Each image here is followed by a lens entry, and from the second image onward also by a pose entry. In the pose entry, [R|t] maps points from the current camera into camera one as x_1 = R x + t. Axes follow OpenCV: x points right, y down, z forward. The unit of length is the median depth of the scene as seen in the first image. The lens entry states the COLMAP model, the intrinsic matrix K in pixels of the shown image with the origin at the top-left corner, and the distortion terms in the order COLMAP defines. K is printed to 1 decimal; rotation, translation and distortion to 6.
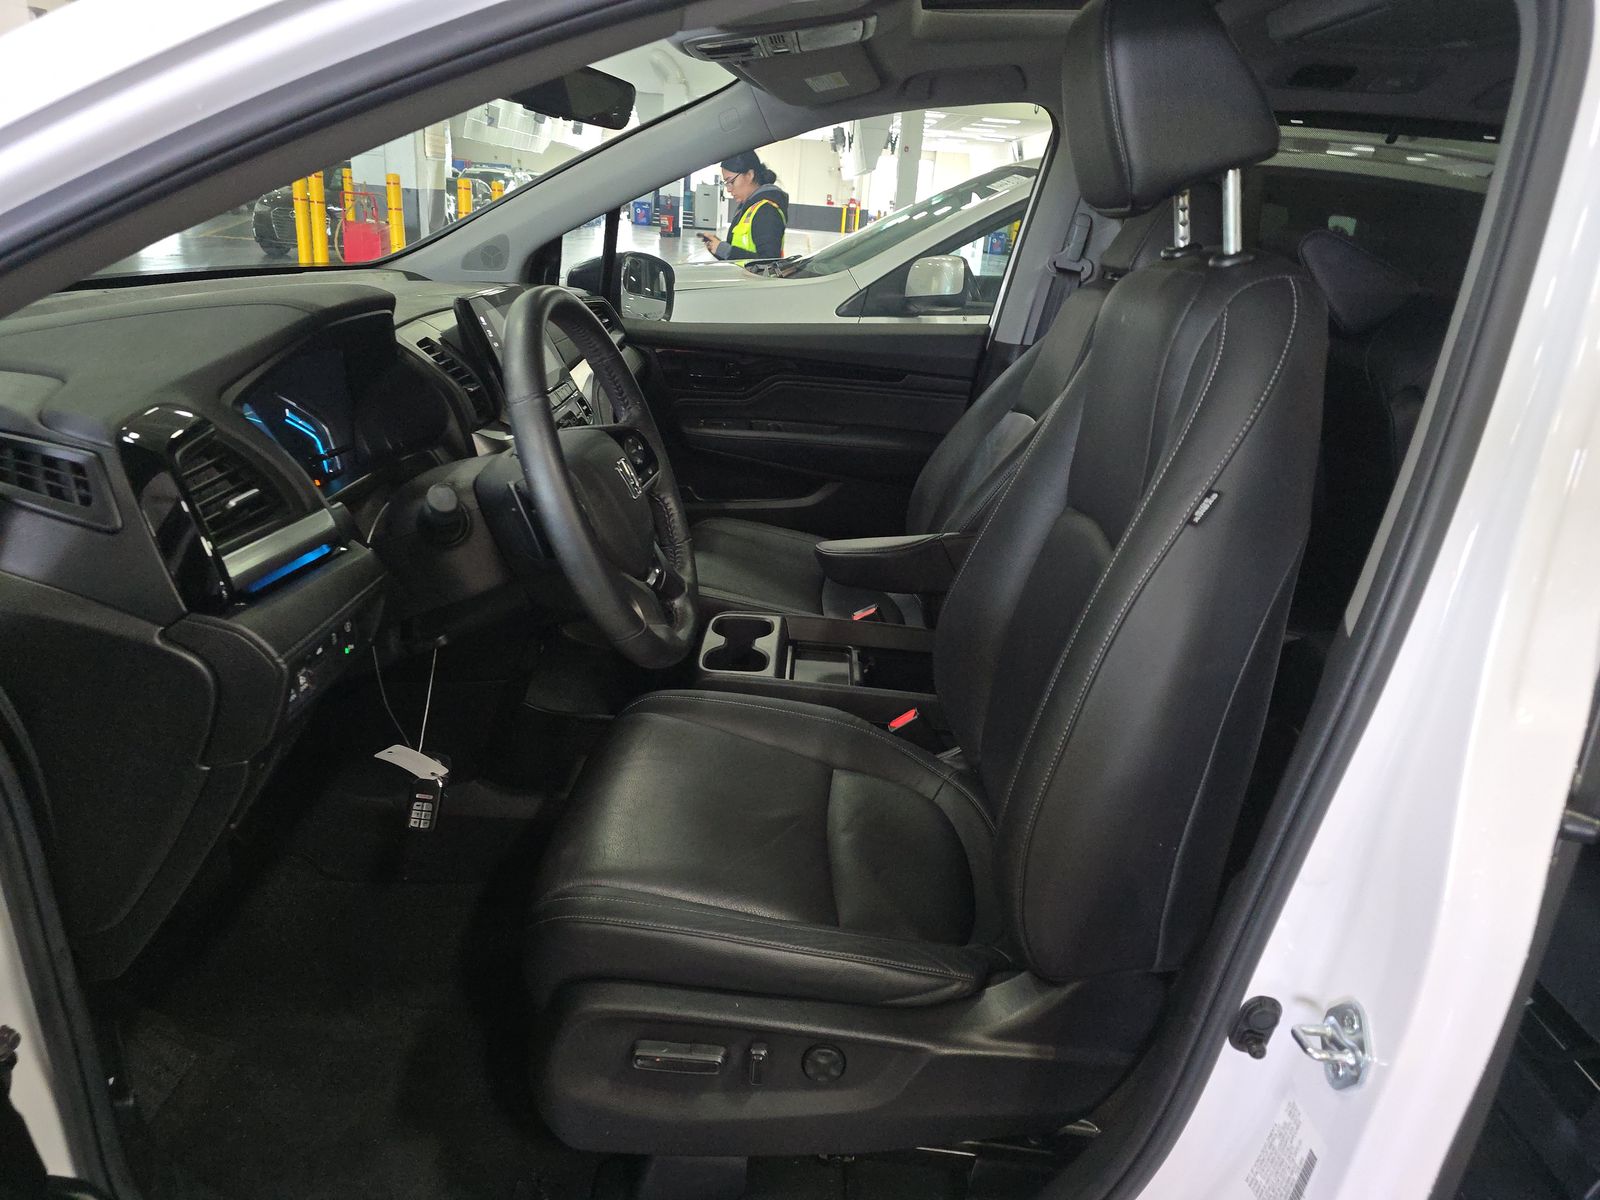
lens RADIAL K [[1098.3, 0, 800.0], [0, 1098.3, 600.0], [0, 0, 1]] dist [0.045002, -0.005510]
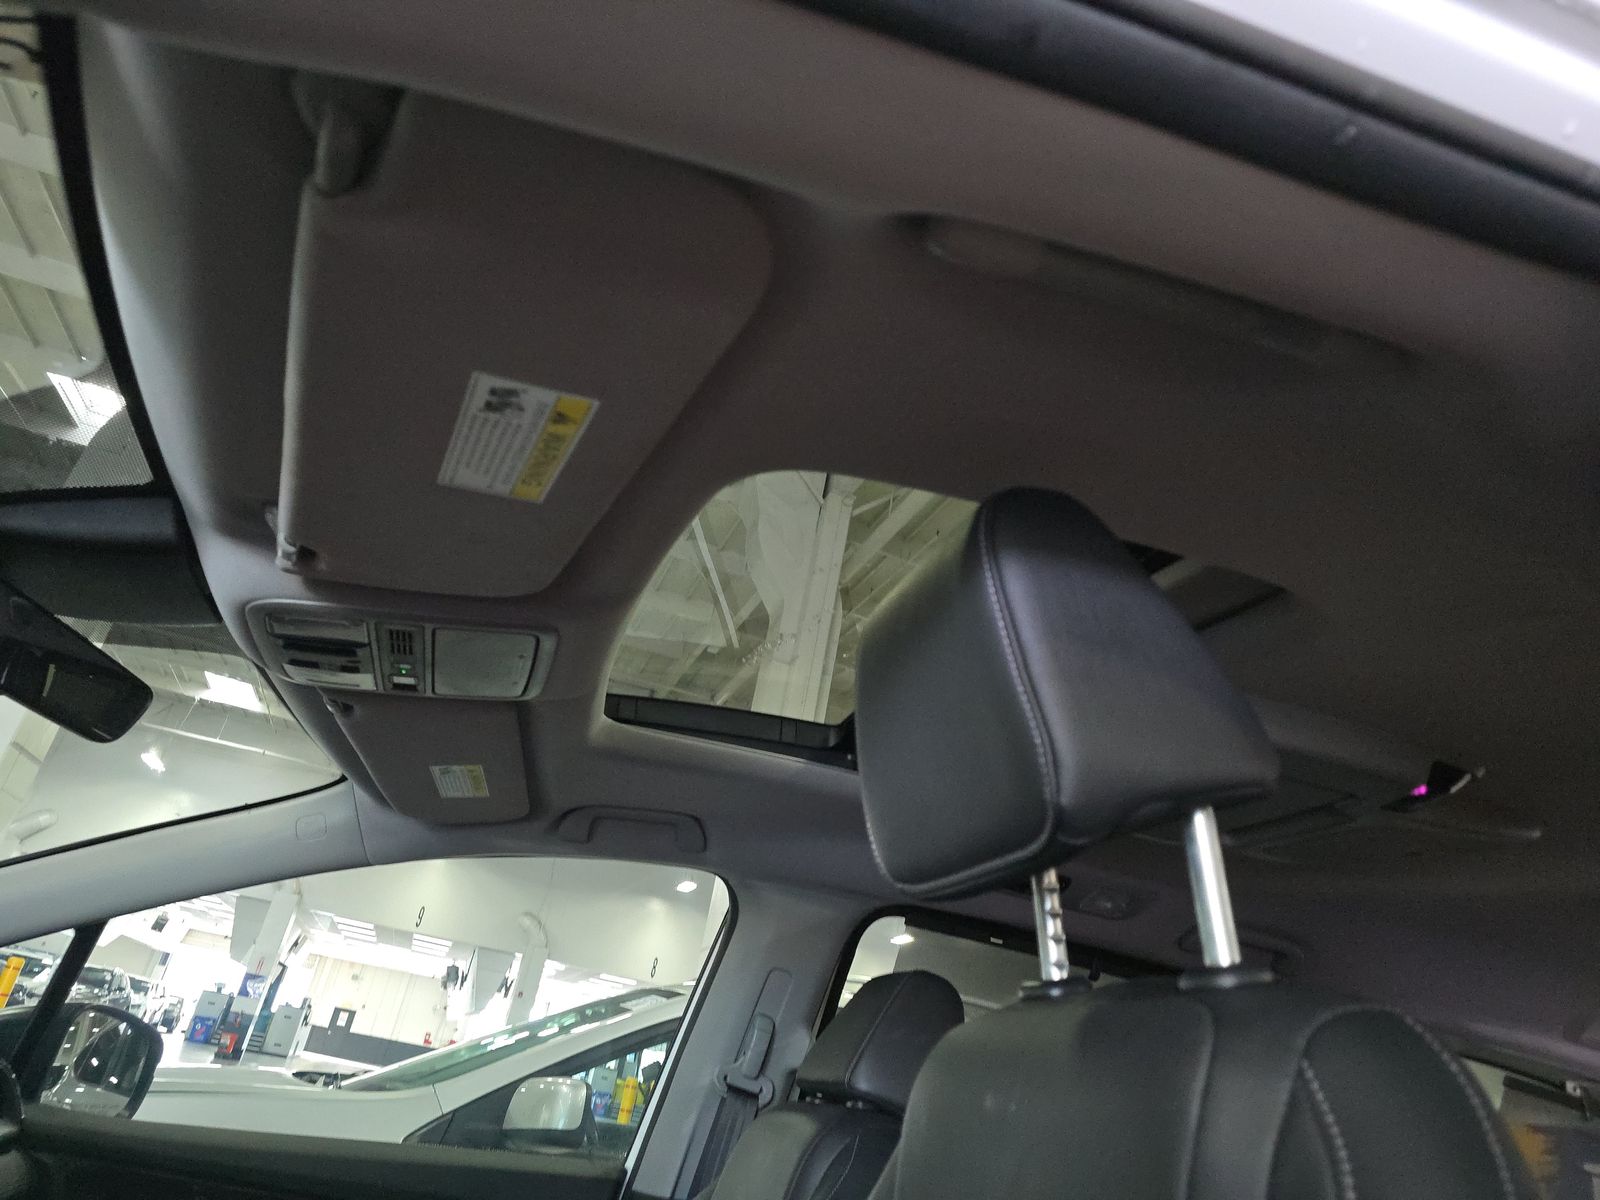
lens RADIAL K [[1098.3, 0, 800.0], [0, 1098.3, 600.0], [0, 0, 1]] dist [0.045002, -0.005510]
pose [[0.940416, 0.225947, 0.254098, 0.012184], [0.004861, 0.738280, -0.674477, -0.028926], [-0.339991, 0.635524, 0.693192, 0.187397]]
